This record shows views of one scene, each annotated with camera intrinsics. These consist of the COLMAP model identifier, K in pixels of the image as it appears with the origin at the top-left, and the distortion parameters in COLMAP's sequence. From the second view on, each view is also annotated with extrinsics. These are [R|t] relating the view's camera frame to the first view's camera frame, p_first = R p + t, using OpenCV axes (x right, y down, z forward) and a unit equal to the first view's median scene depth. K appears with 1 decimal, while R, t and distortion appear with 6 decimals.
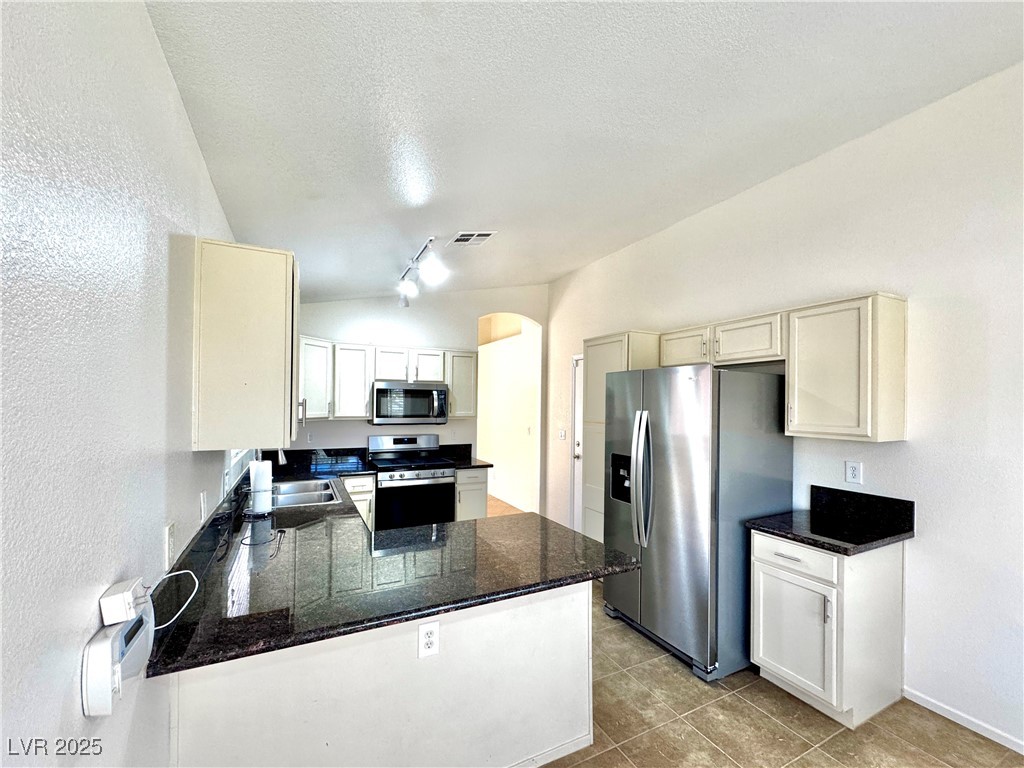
lens RADIAL K [[423.7, 0, 512.4], [0, 423.7, 400.7], [0, 0, 1]] dist [0.000767, 0.000023]
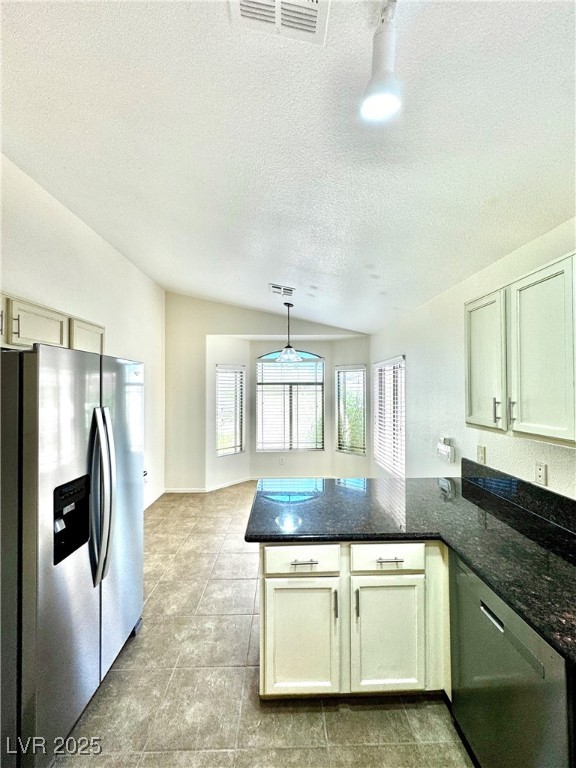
lens RADIAL K [[306.7, 0, 288.0], [0, 306.7, 384.0], [0, 0, 1]] dist [0.000111, -0.000033]
pose [[-0.902773, -0.005032, 0.430089, -0.161924], [-0.013222, 0.999784, -0.016056, -0.009036], [-0.429915, -0.020182, -0.902644, 0.909267]]
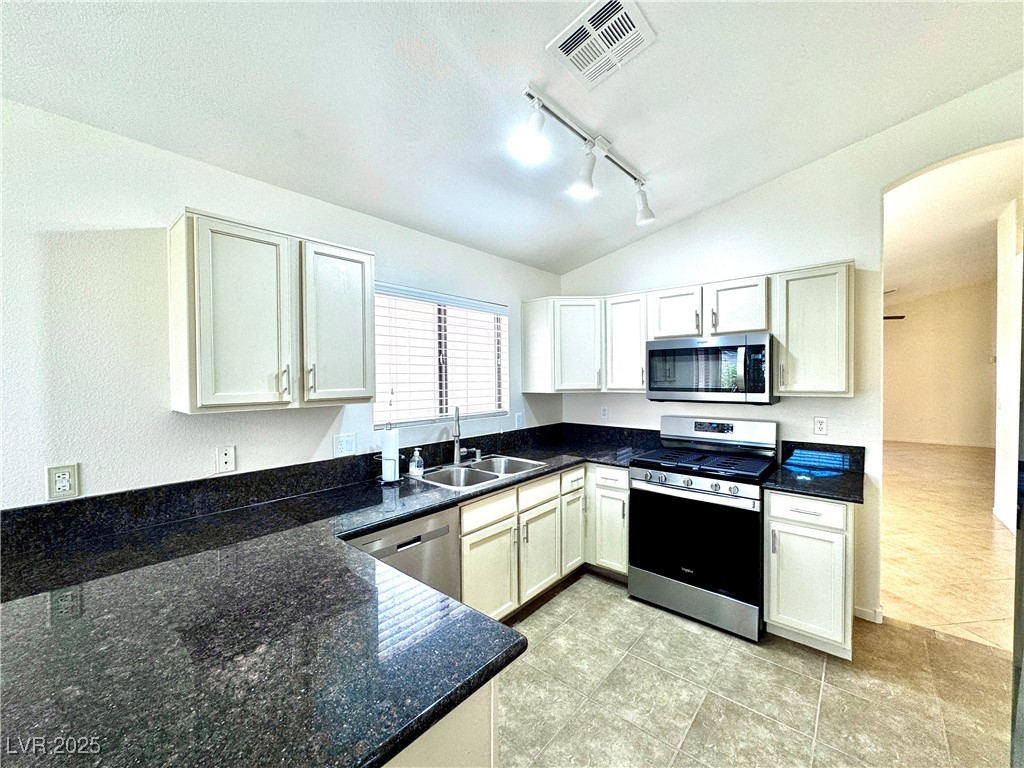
lens RADIAL K [[410.7, 0, 512.4], [0, 410.7, 381.8], [0, 0, 1]] dist [-0.000431, 0.000036]
pose [[0.379301, 0.000317, -0.925273, 0.238002], [0.016792, 0.999833, 0.007226, 0.016354], [0.925121, -0.018278, 0.379232, 0.517515]]
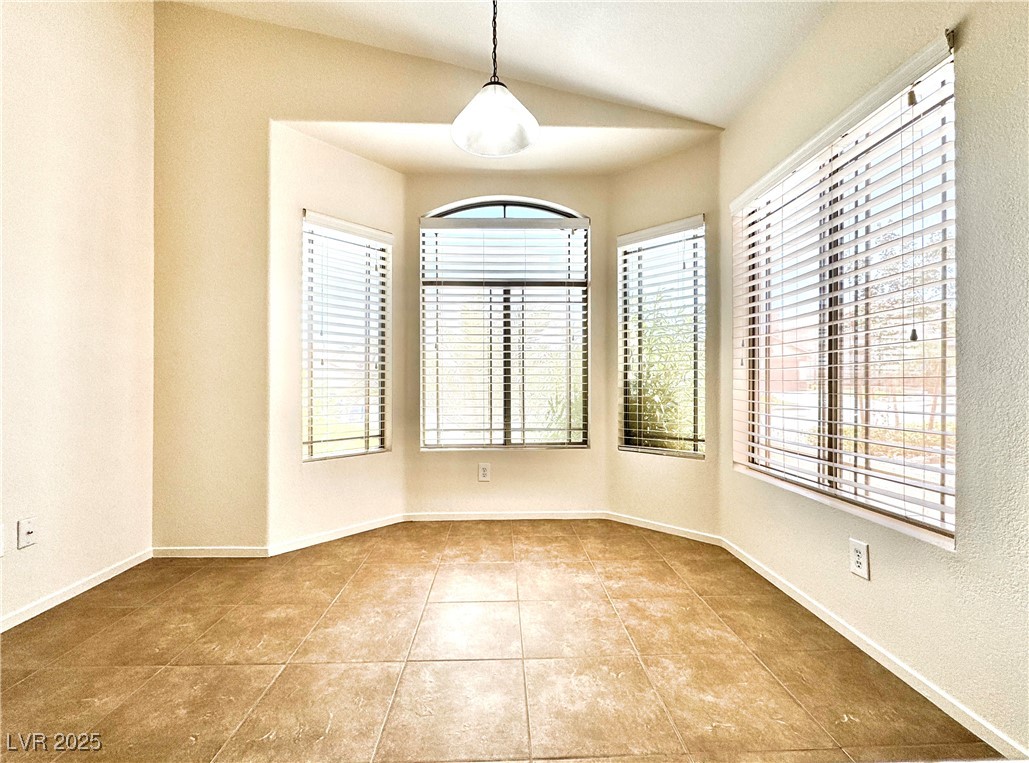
lens RADIAL K [[427.5, 0, 509.8], [0, 427.5, 380.6], [0, 0, 1]] dist [-0.000602, -0.000108]
pose [[-0.905326, -0.008224, 0.424637, 0.064352], [-0.014232, 0.999838, -0.010978, 0.141830], [-0.424478, -0.015982, -0.905297, 0.399594]]
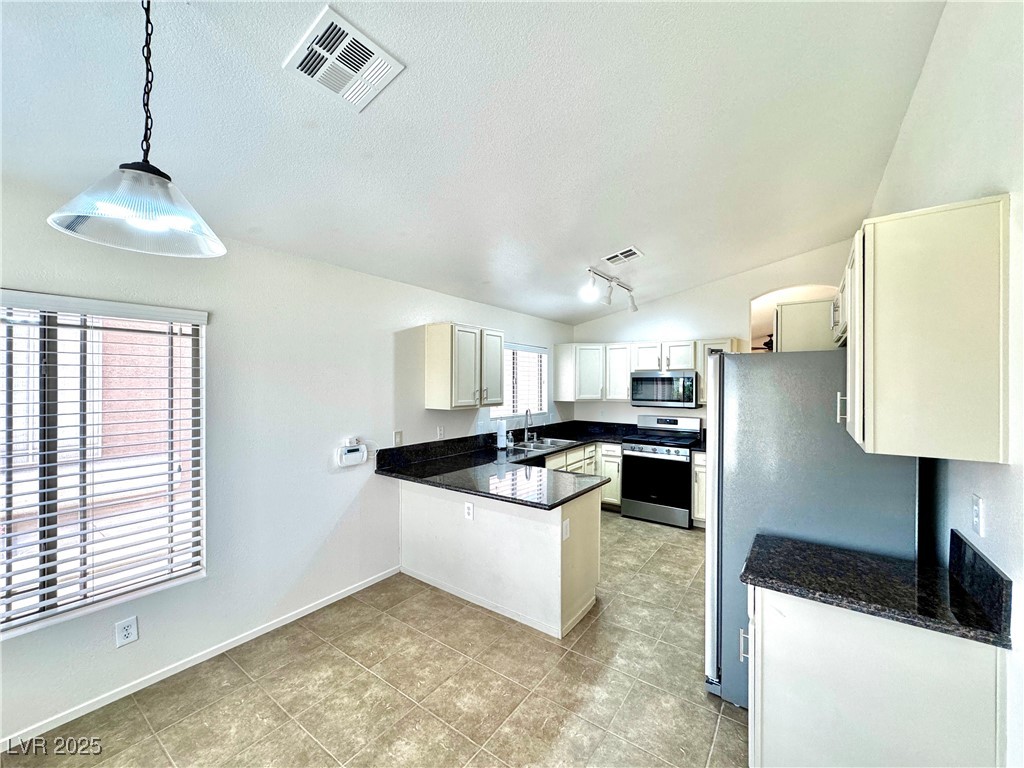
lens RADIAL K [[408.9, 0, 512.0], [0, 408.9, 384.0], [0, 0, 1]] dist [0.000111, -0.000033]
pose [[0.460828, -0.009363, -0.887440, 0.597641], [0.006505, 0.999953, -0.007172, -0.002653], [0.887465, -0.002468, 0.460868, 0.117809]]
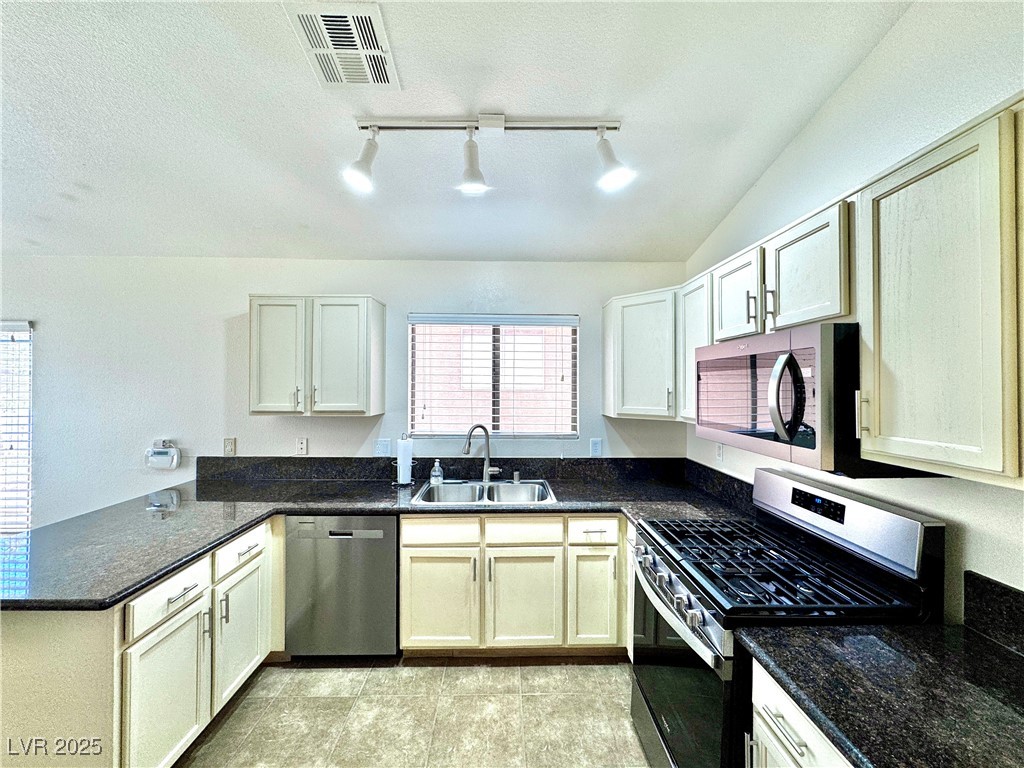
lens RADIAL K [[408.9, 0, 512.0], [0, 408.9, 384.0], [0, 0, 1]] dist [0.000111, -0.000033]
pose [[-0.437564, -0.015675, -0.899051, 0.171580], [-0.003907, 0.999872, -0.015531, 0.003589], [0.899179, -0.003283, -0.437569, 1.010865]]
